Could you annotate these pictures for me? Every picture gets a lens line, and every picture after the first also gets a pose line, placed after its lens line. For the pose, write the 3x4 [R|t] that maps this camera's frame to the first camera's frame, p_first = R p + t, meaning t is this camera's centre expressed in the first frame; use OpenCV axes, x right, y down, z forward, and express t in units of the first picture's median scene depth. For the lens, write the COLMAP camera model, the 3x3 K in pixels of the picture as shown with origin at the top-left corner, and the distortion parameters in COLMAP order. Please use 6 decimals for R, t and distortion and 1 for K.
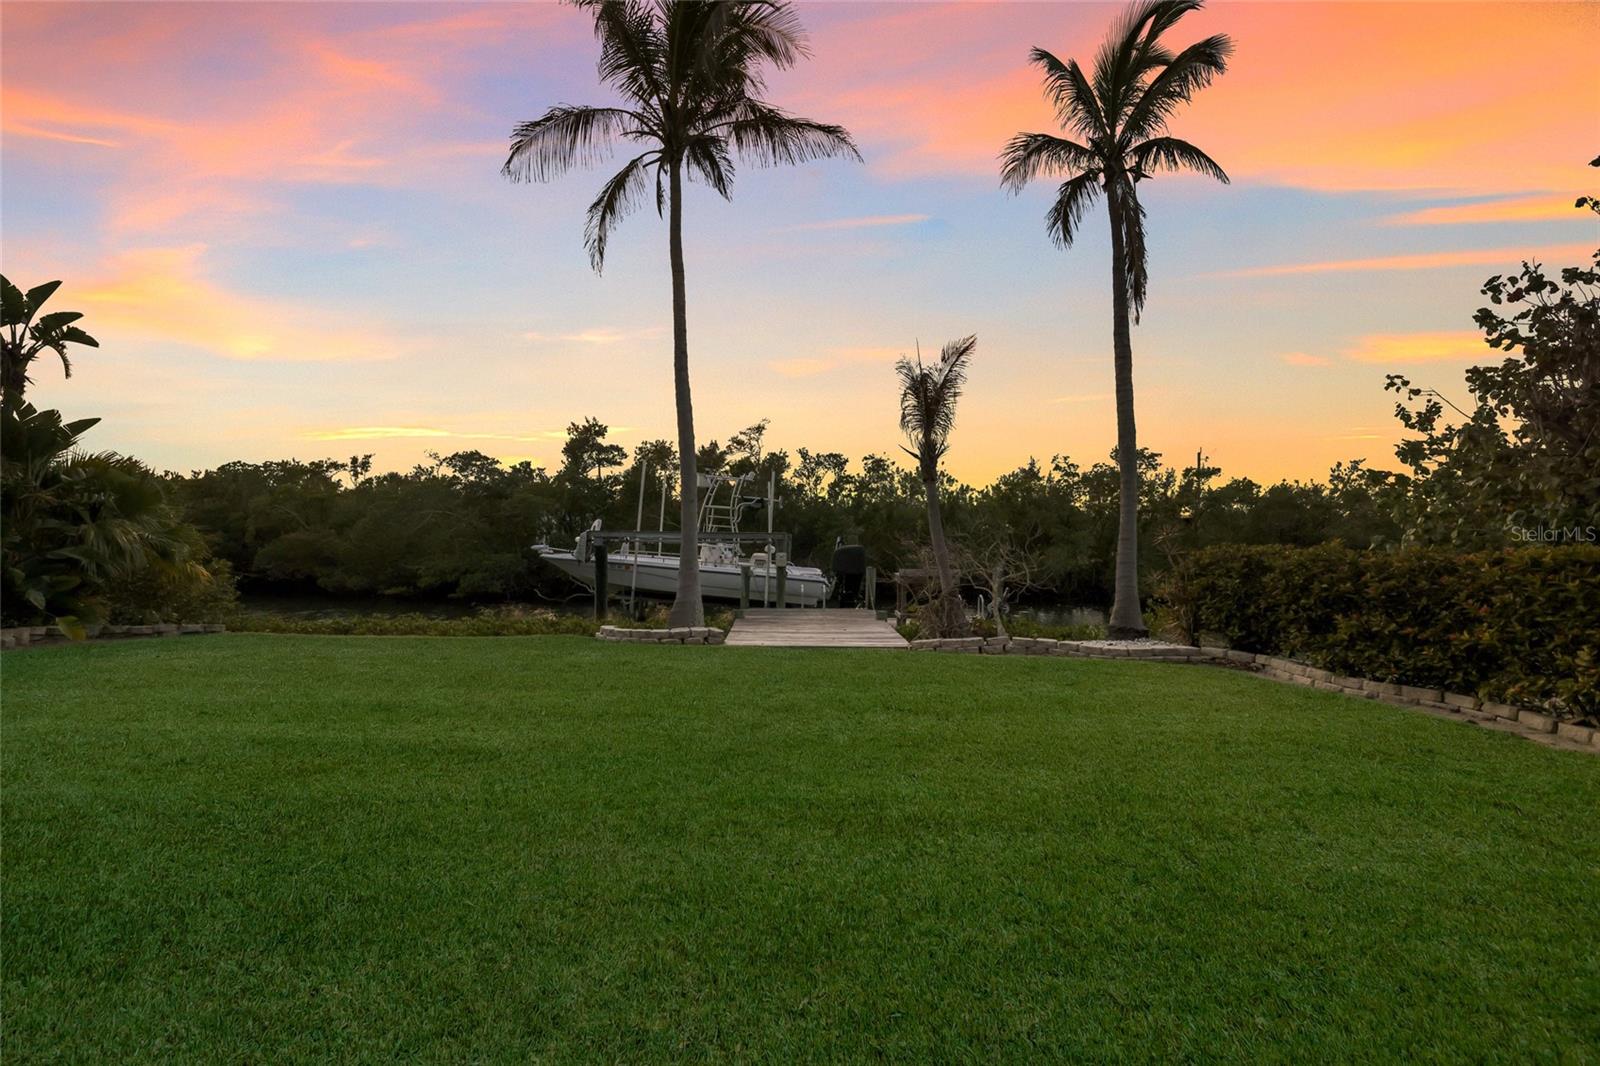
lens RADIAL K [[693.7, 0, 800.0], [0, 693.7, 533.0], [0, 0, 1]] dist [0.000979, 0.000162]
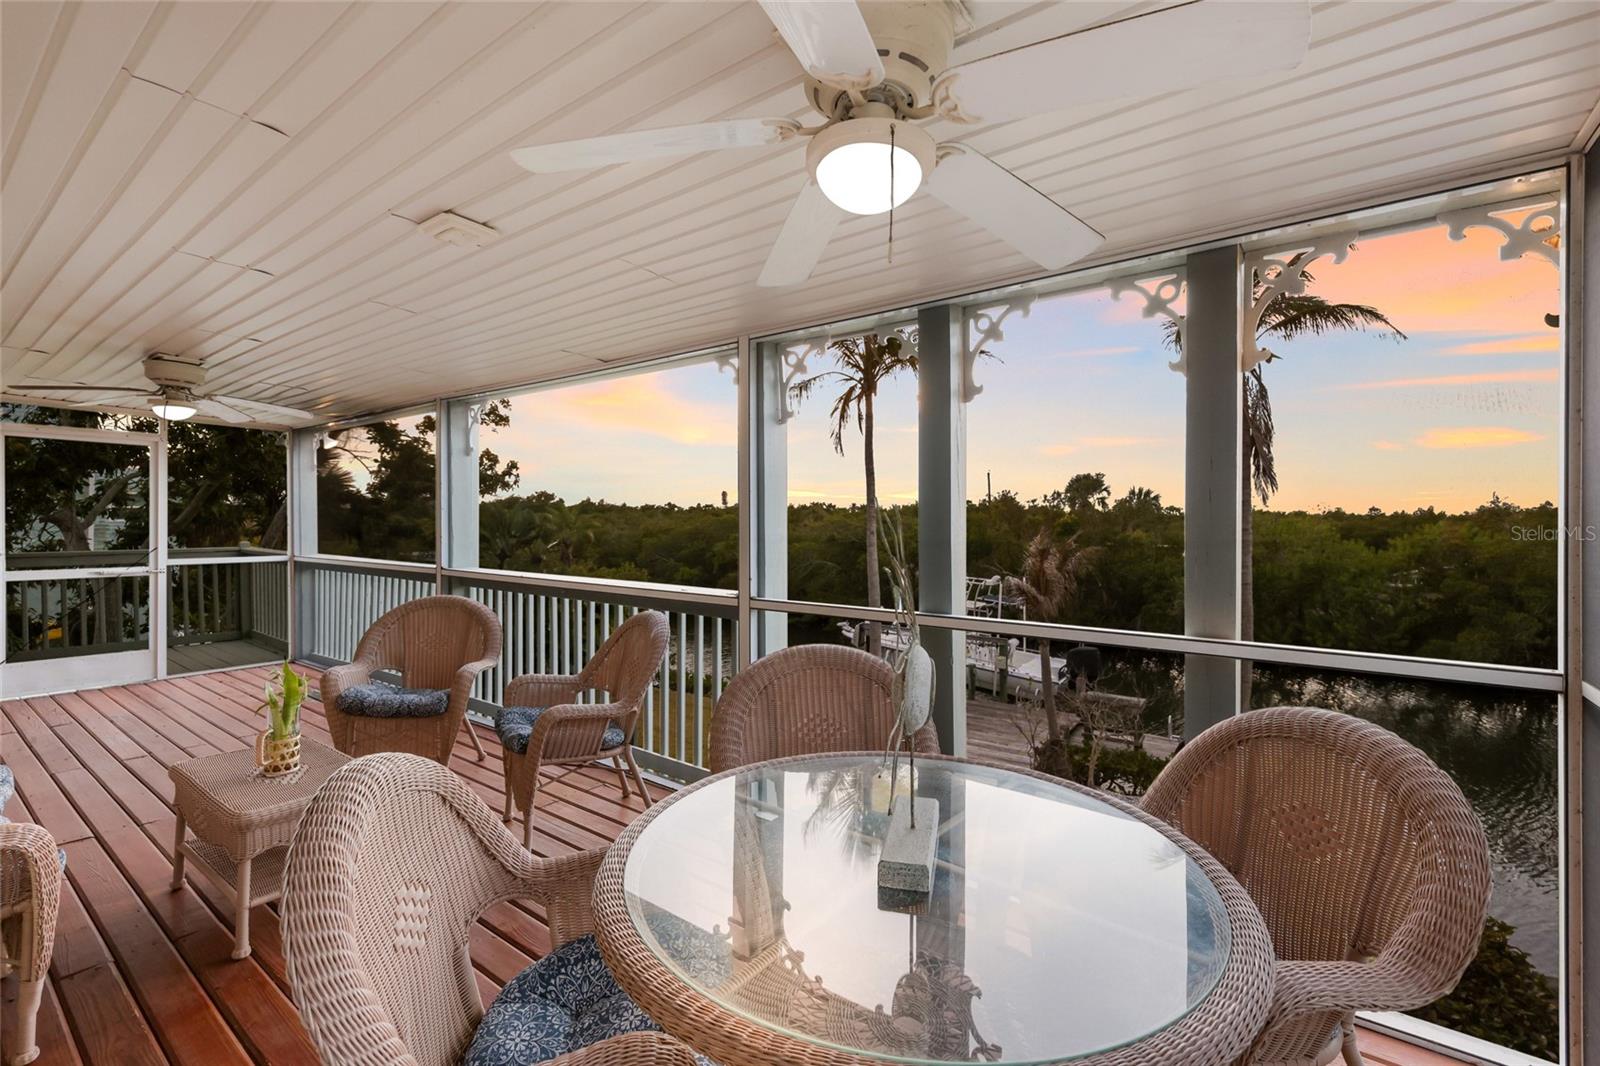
lens RADIAL K [[680.5, 0, 797.6], [0, 680.5, 525.7], [0, 0, 1]] dist [-0.001630, -0.000289]
pose [[0.822268, -0.006352, -0.569065, 0.354826], [0.005878, 0.999979, -0.002667, -0.192391], [0.569071, -0.001152, 0.822288, -0.159767]]
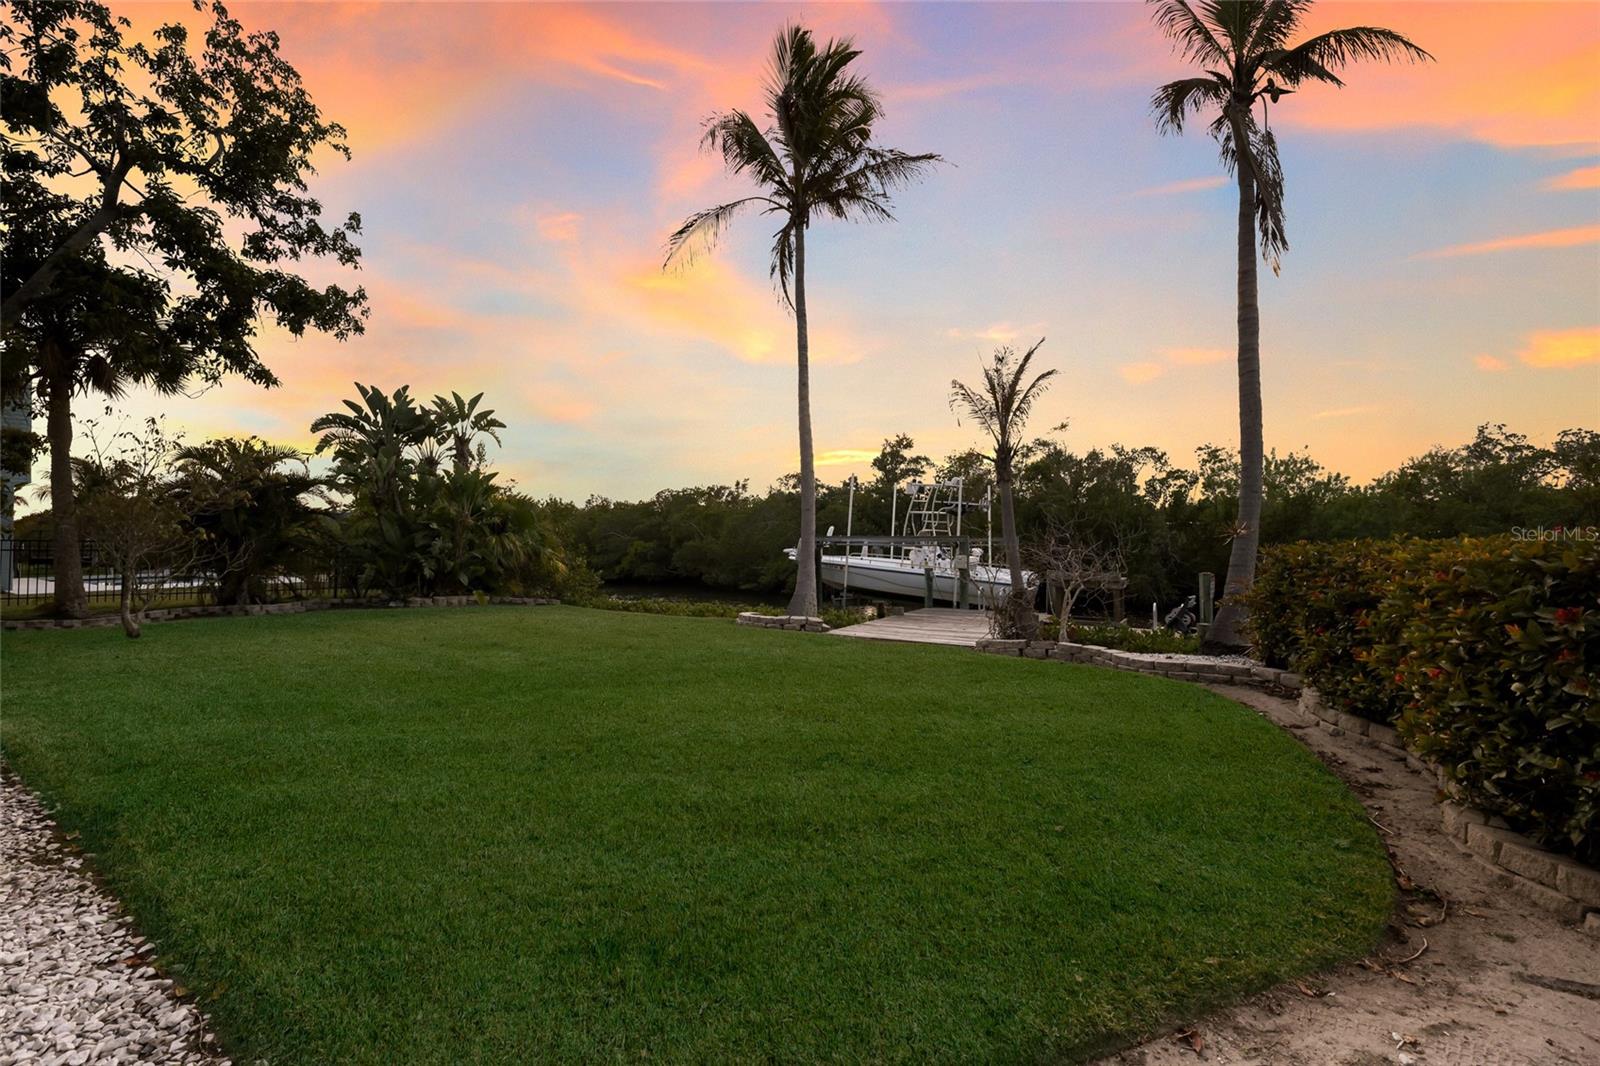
lens RADIAL K [[680.5, 0, 797.6], [0, 680.5, 525.7], [0, 0, 1]] dist [-0.001630, -0.000289]
pose [[0.841323, -0.022042, -0.540083, 0.318590], [0.011799, 0.999679, -0.022419, 0.005308], [0.540404, 0.012489, 0.841313, 0.016142]]
